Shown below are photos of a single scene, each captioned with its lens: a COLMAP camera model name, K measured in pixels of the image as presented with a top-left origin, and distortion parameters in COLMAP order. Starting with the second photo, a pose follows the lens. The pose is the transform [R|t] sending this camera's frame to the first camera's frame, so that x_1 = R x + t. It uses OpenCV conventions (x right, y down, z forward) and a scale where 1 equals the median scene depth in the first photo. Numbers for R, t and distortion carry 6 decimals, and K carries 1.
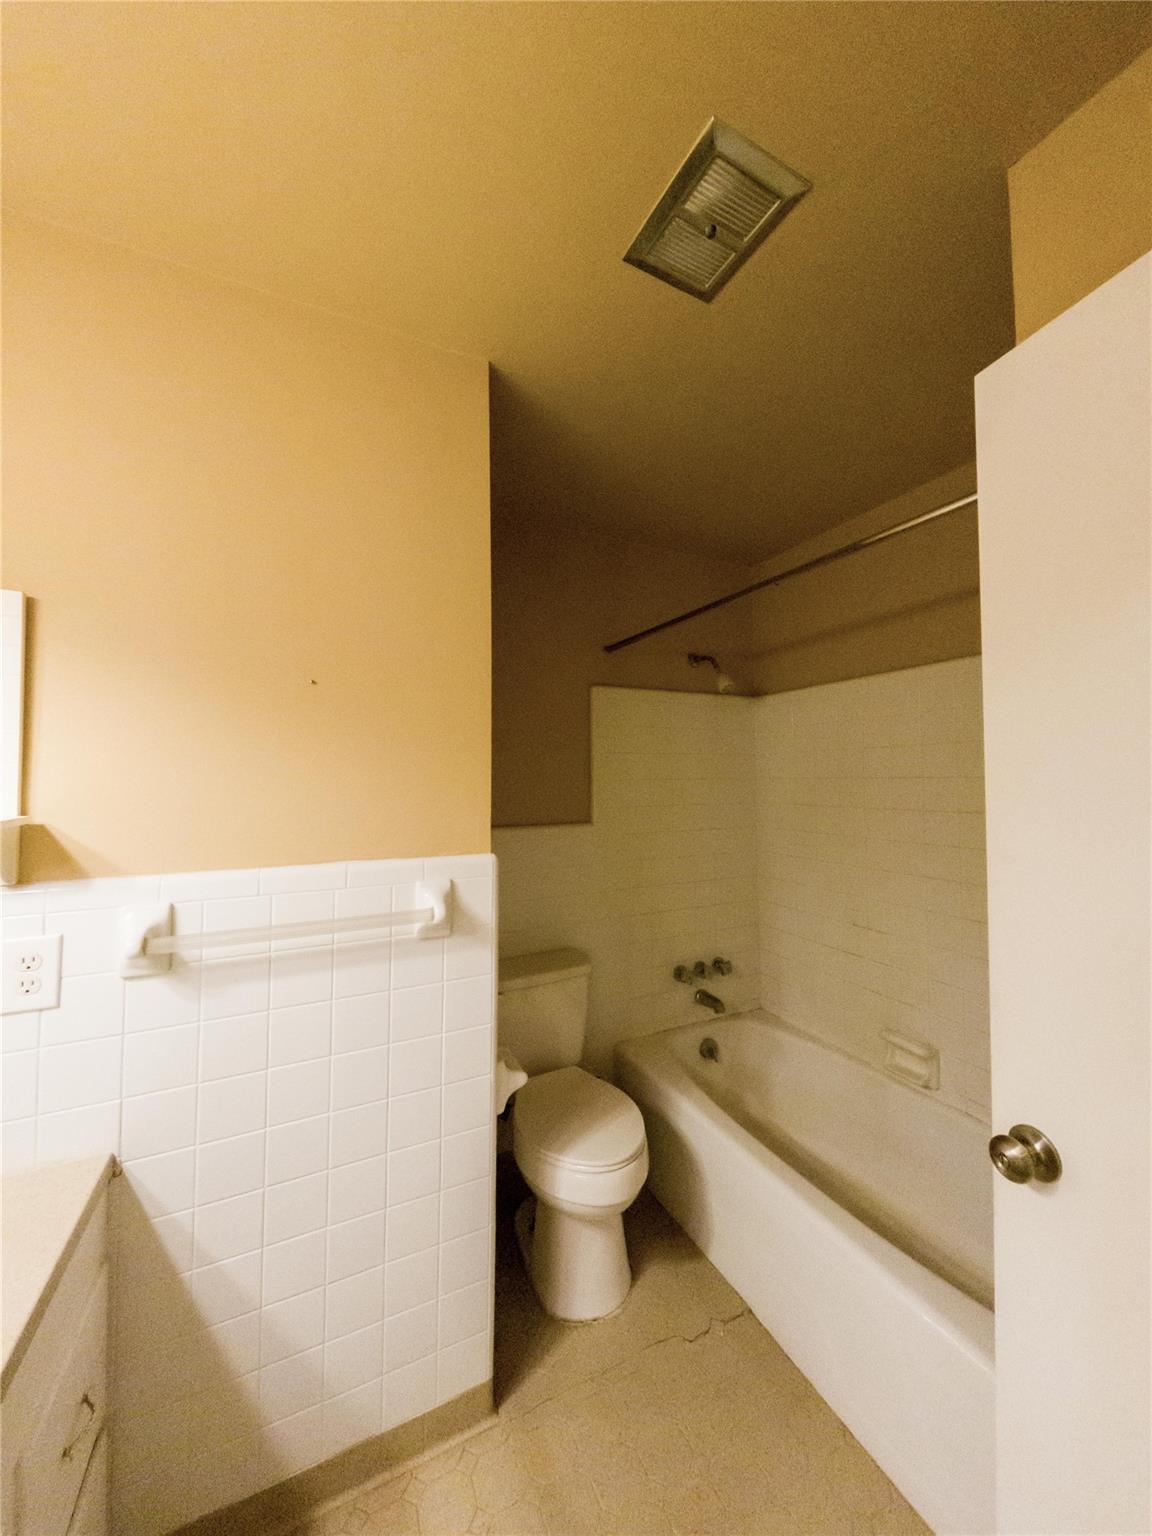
lens RADIAL K [[550.5, 0, 576.0], [0, 550.5, 768.0], [0, 0, 1]] dist [0.000867, -0.003559]
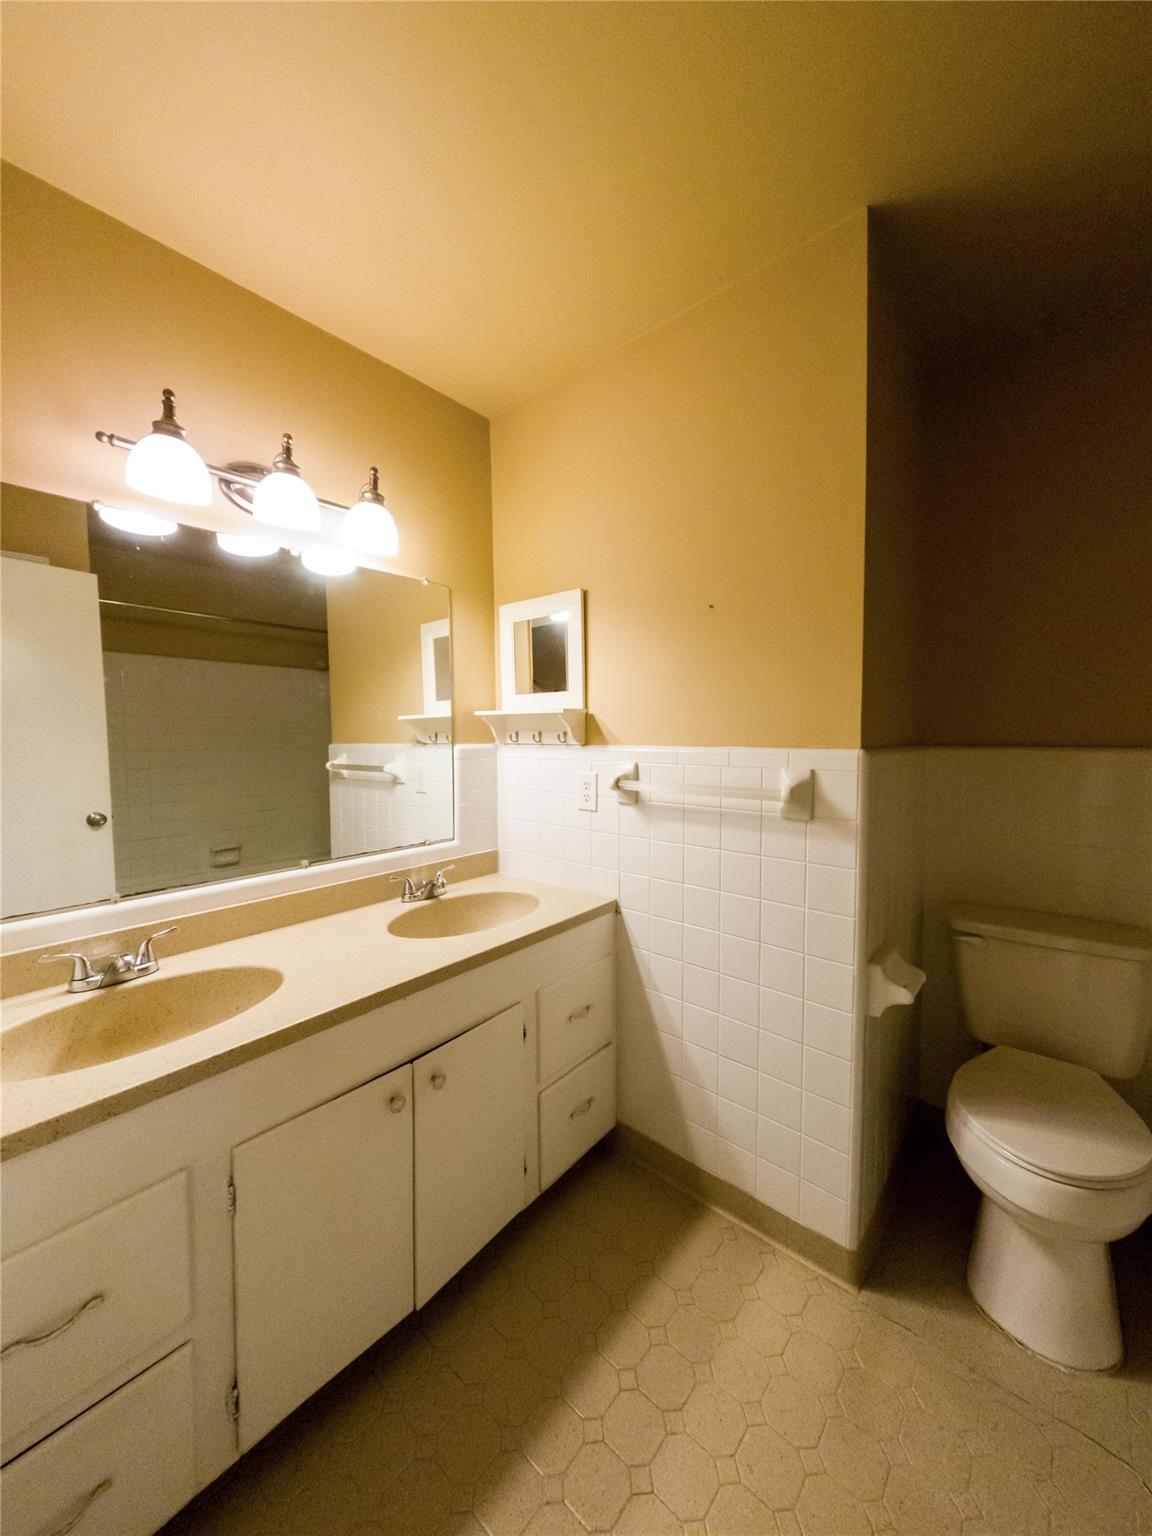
lens RADIAL K [[550.5, 0, 576.0], [0, 550.5, 768.0], [0, 0, 1]] dist [0.000867, -0.003559]
pose [[0.397760, 0.068237, -0.914949, 0.640249], [0.019366, 0.996384, 0.082730, 0.115452], [0.917285, -0.050625, 0.395000, 0.178815]]
